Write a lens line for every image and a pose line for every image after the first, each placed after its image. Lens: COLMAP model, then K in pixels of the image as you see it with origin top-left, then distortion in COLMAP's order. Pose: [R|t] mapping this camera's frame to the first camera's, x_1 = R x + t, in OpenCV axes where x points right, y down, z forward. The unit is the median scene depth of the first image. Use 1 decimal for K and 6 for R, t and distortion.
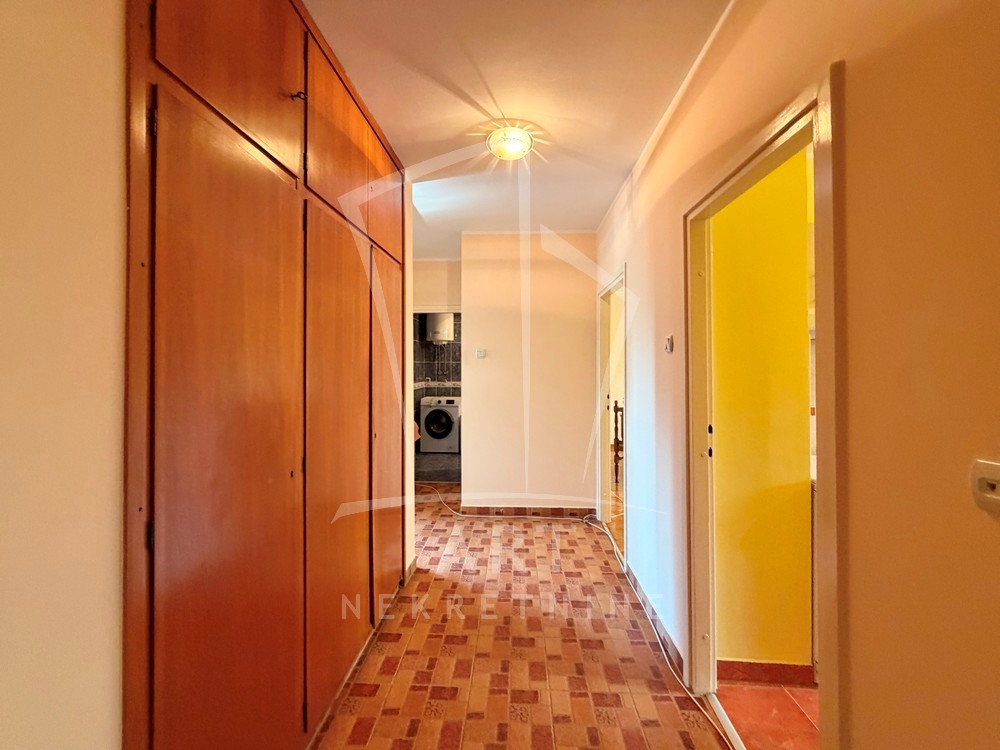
lens RADIAL K [[398.1, 0, 504.5], [0, 398.1, 362.0], [0, 0, 1]] dist [0.002297, -0.000245]
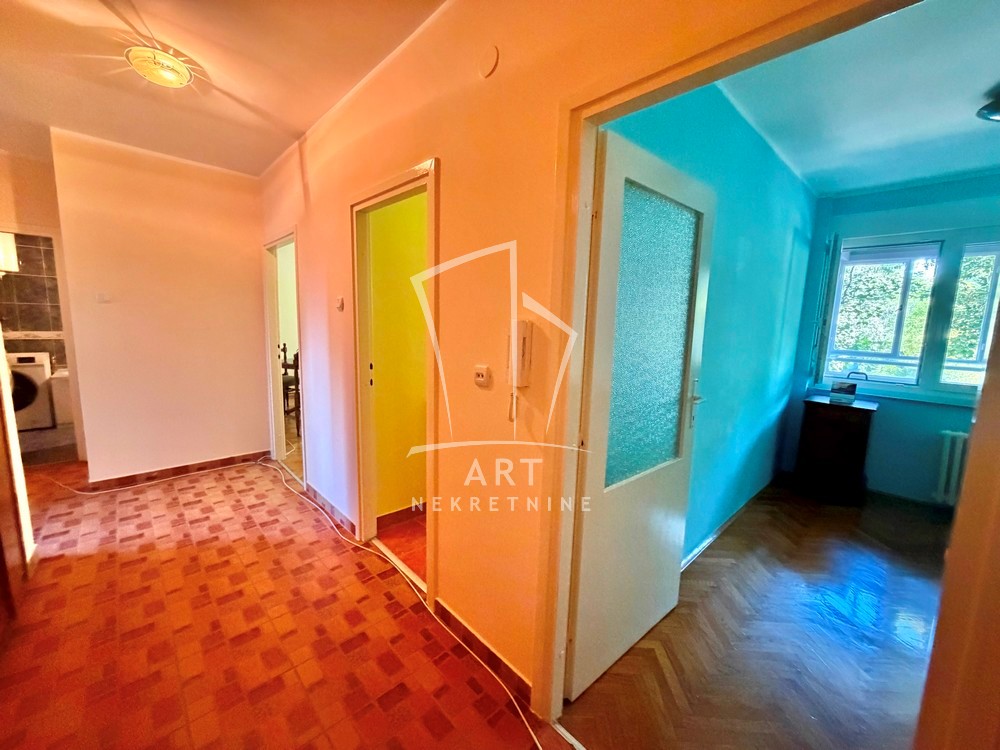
lens RADIAL K [[406.1, 0, 502.3], [0, 406.1, 376.4], [0, 0, 1]] dist [0.013937, -0.001511]
pose [[0.690764, -0.080347, 0.718602, -0.140711], [-0.036543, 0.988658, 0.145670, -0.017295], [-0.722156, -0.126883, 0.679994, -0.225169]]
